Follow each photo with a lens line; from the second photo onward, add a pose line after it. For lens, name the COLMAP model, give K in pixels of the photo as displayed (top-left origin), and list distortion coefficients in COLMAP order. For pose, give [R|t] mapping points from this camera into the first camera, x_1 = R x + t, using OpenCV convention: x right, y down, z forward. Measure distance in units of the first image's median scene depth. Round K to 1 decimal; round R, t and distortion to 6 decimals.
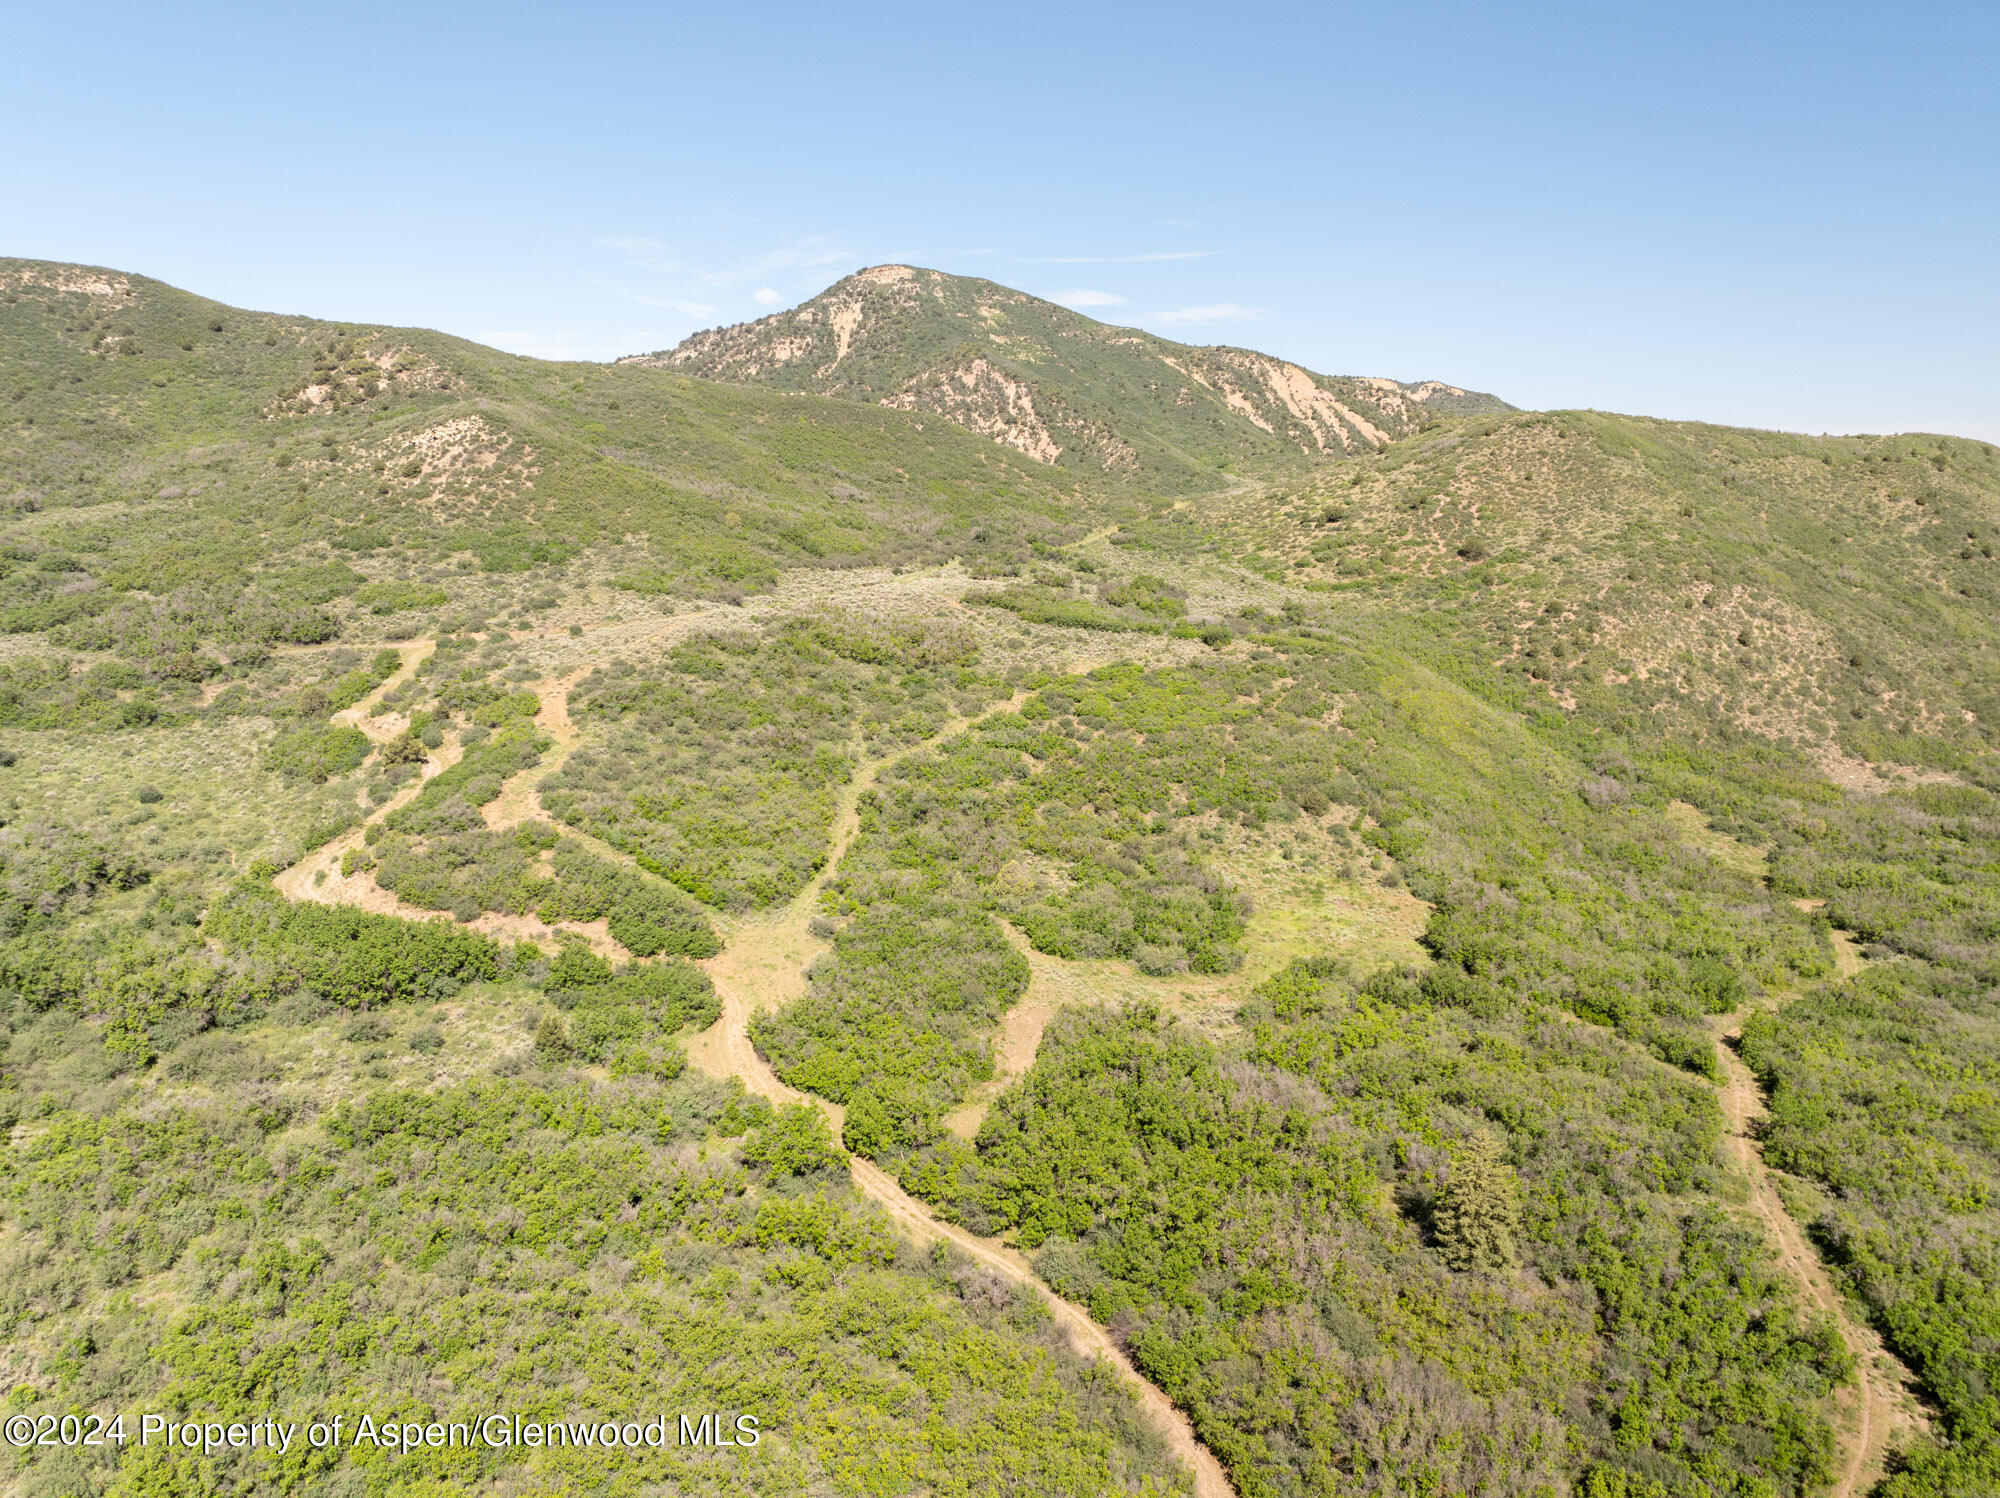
lens RADIAL K [[1418.7, 0, 993.0], [0, 1418.7, 763.5], [0, 0, 1]] dist [-0.033243, 0.003870]
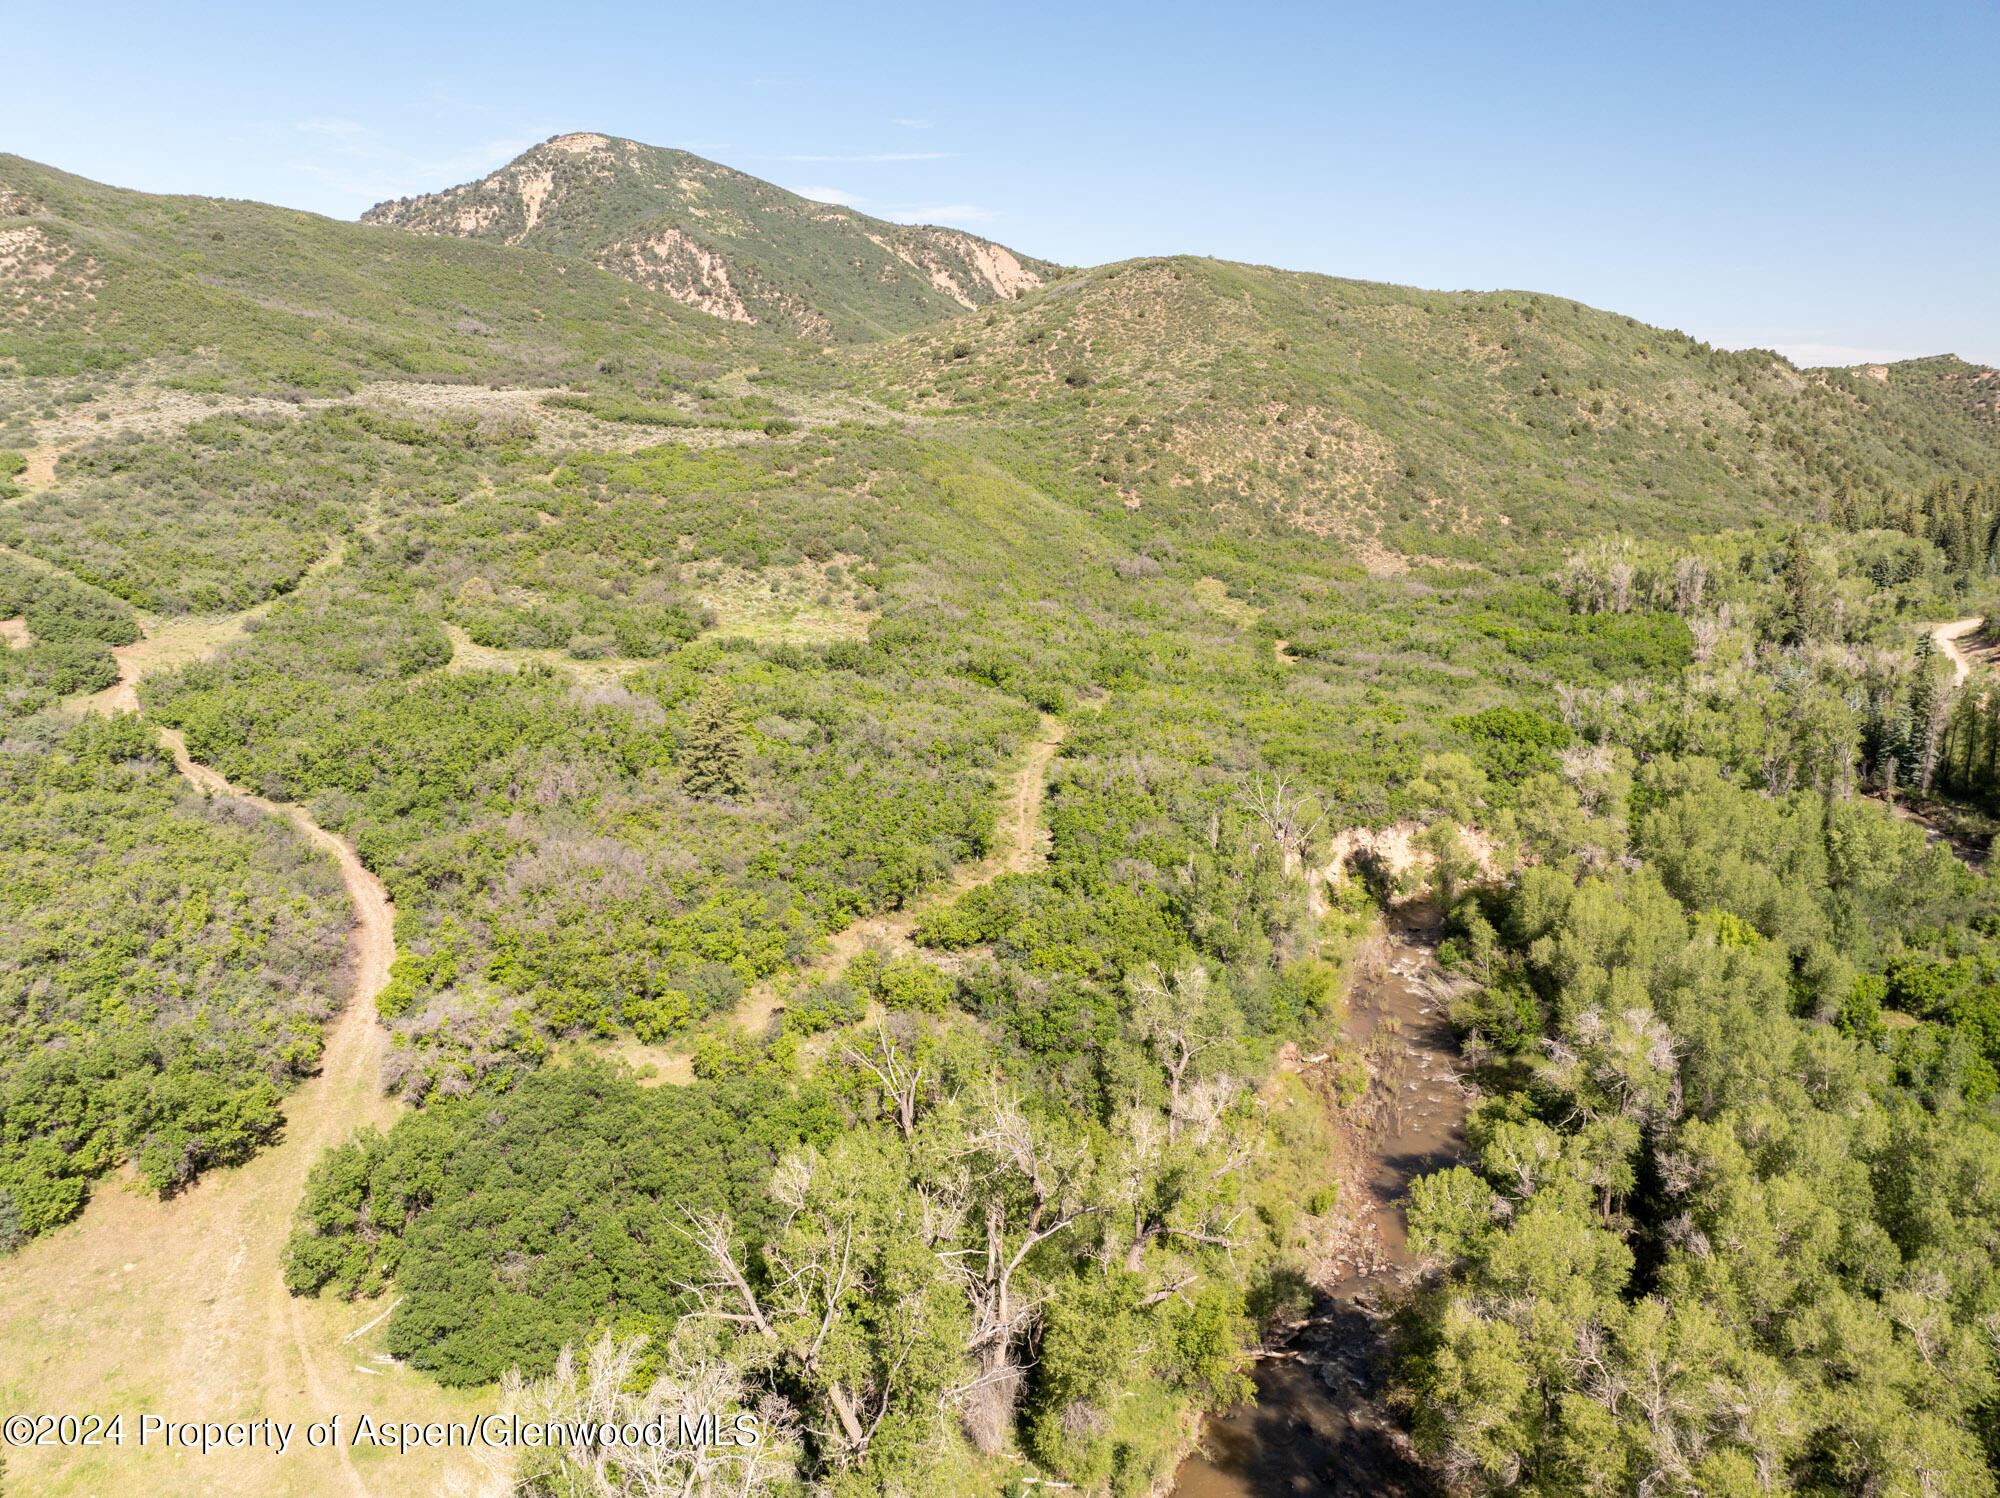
lens RADIAL K [[1418.7, 0, 993.0], [0, 1418.7, 763.5], [0, 0, 1]] dist [-0.033243, 0.003870]
pose [[0.985826, -0.039963, 0.162940, 0.092260], [0.029525, 0.997383, 0.065988, 0.063264], [-0.165151, -0.060242, 0.984427, -0.043212]]
